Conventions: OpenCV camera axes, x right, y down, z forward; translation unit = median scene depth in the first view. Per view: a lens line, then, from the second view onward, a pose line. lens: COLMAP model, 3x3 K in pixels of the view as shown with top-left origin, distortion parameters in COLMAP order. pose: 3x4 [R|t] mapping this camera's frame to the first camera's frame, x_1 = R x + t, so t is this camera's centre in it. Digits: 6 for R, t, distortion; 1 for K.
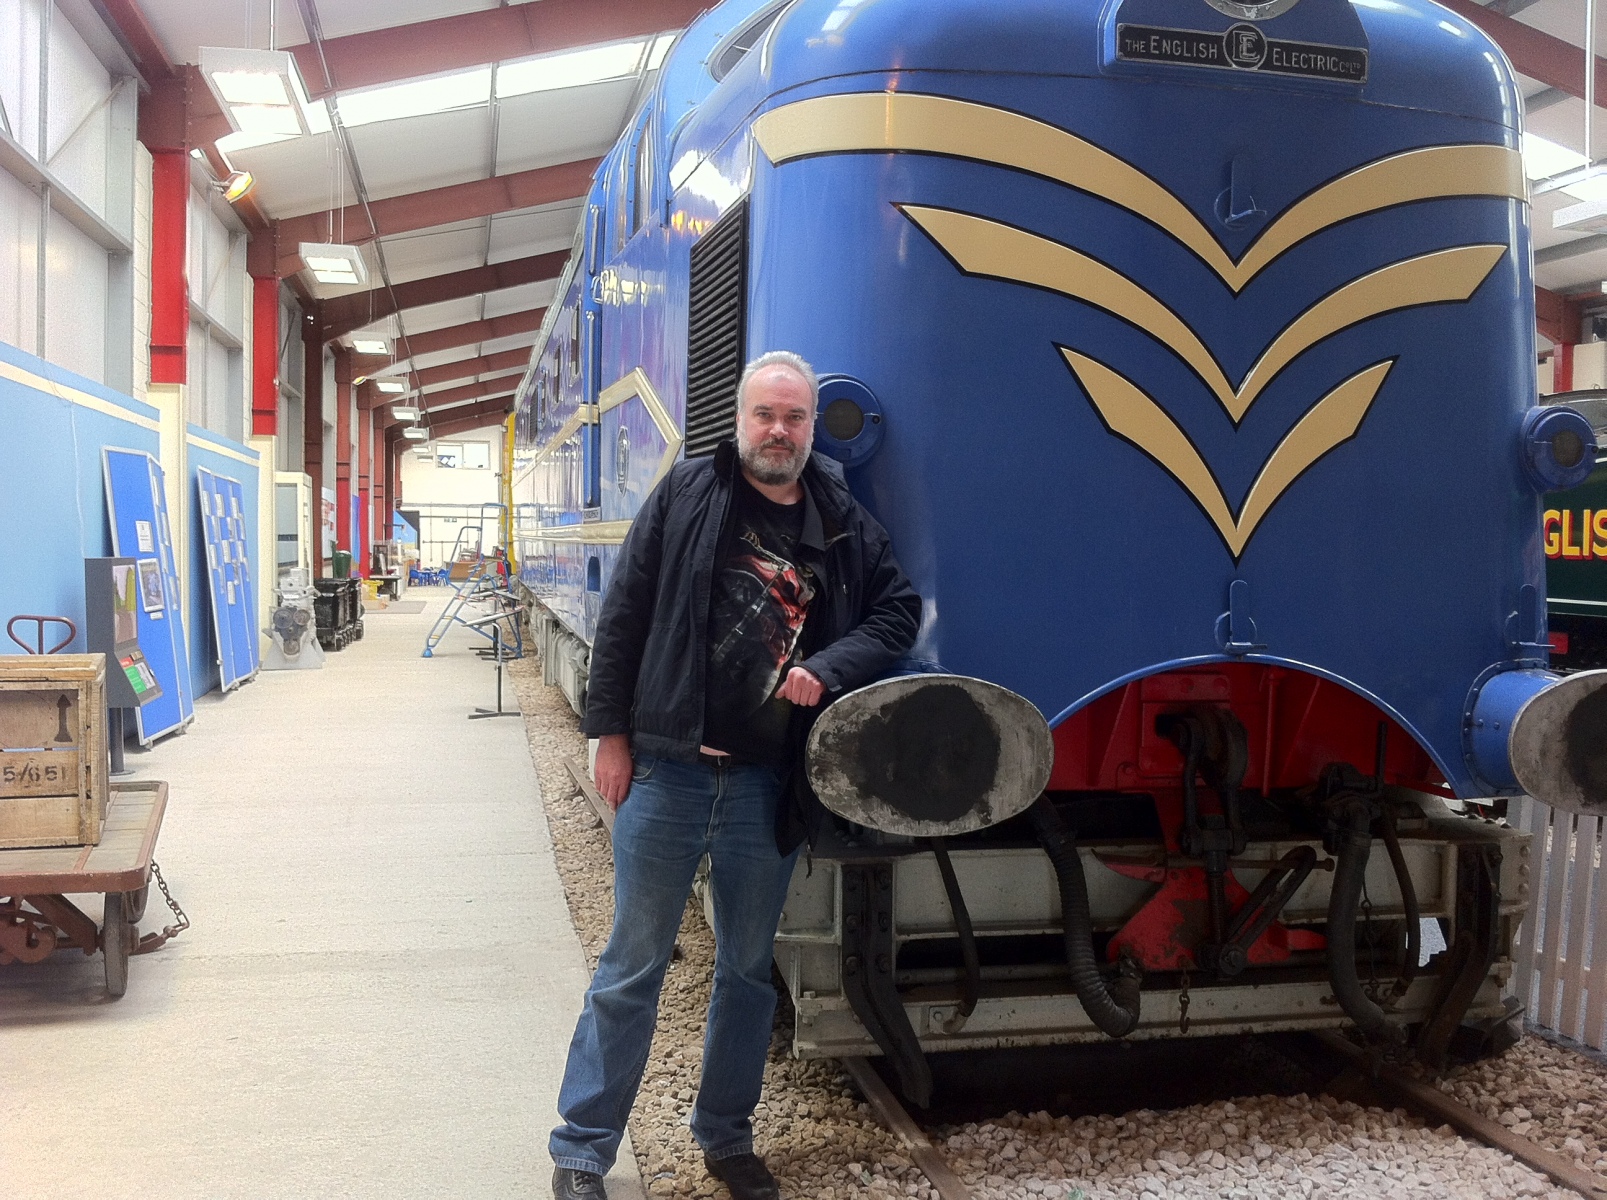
lens RADIAL K [[1566.4, 0, 803.5], [0, 1566.4, 600.0], [0, 0, 1]] dist [0.129586, -0.408397]
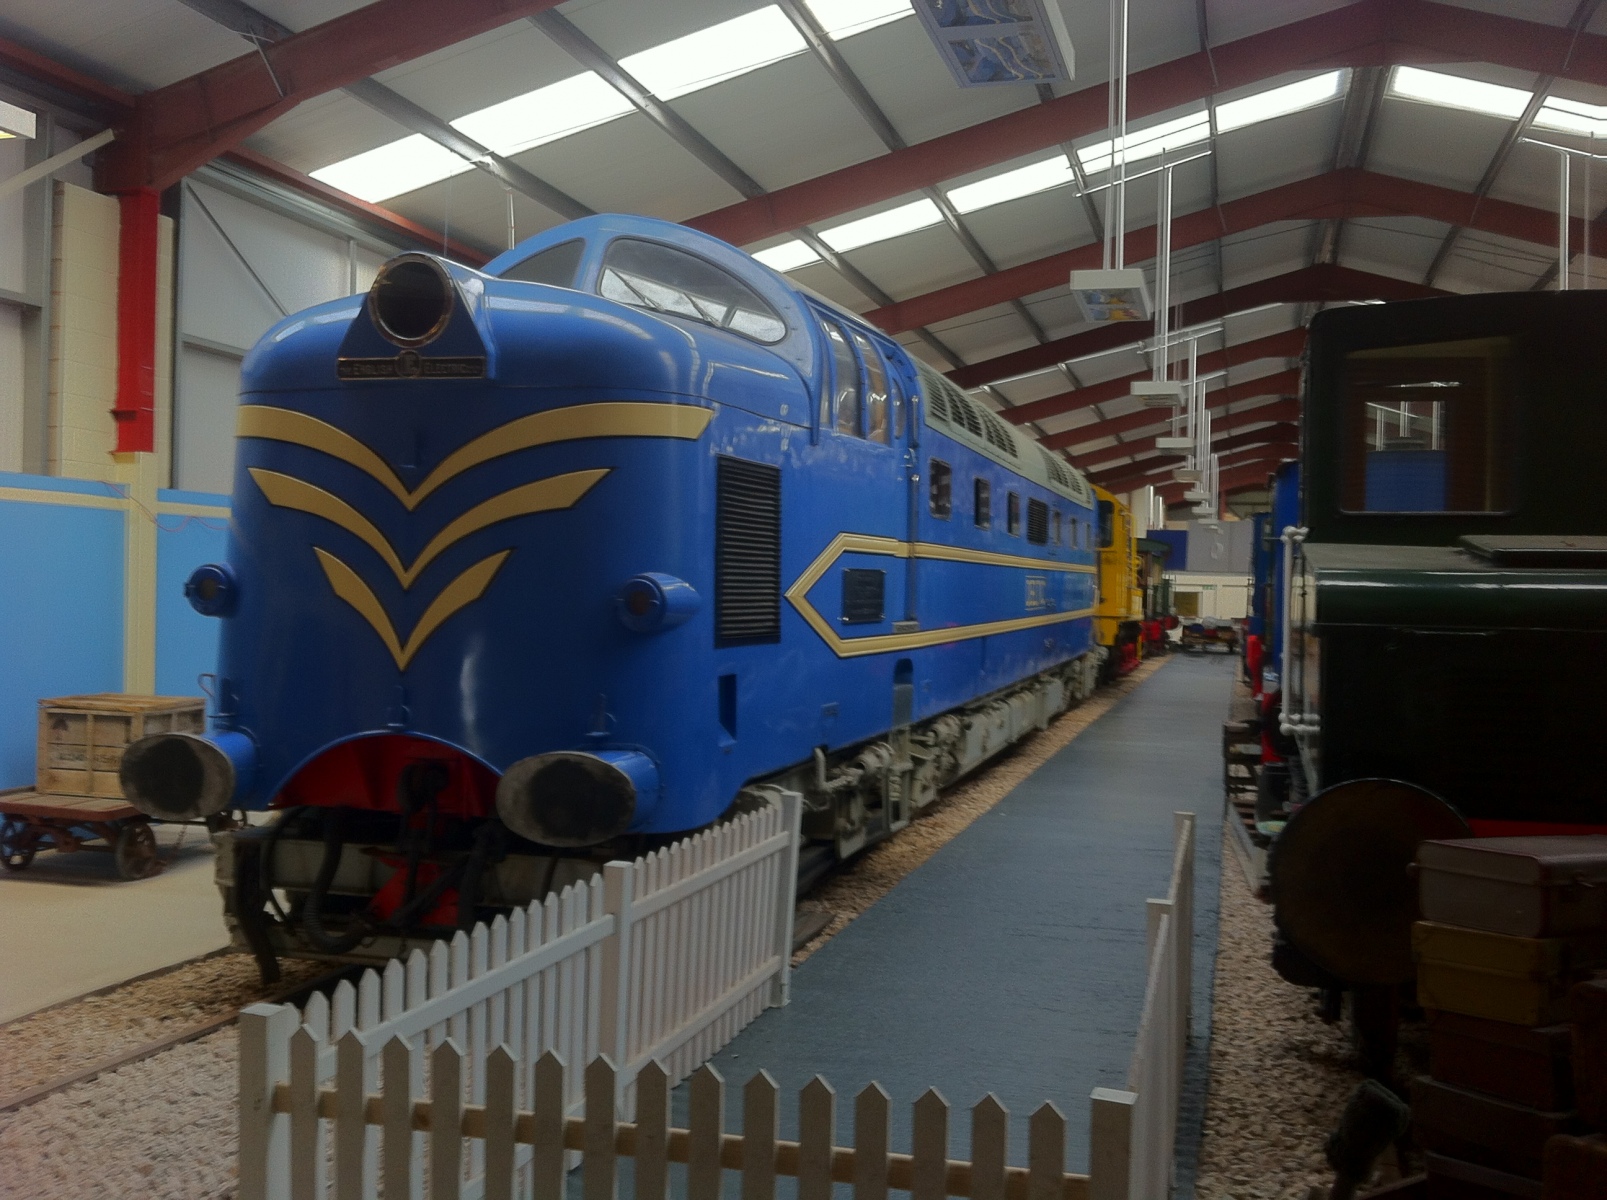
lens RADIAL K [[1561.2, 0, 764.7], [0, 1561.2, 622.4], [0, 0, 1]] dist [0.124358, -0.410256]
pose [[0.873142, 0.014981, -0.487235, 1.317624], [-0.025367, 0.999570, -0.014725, -0.060265], [0.486805, 0.025217, 0.873147, -0.234251]]
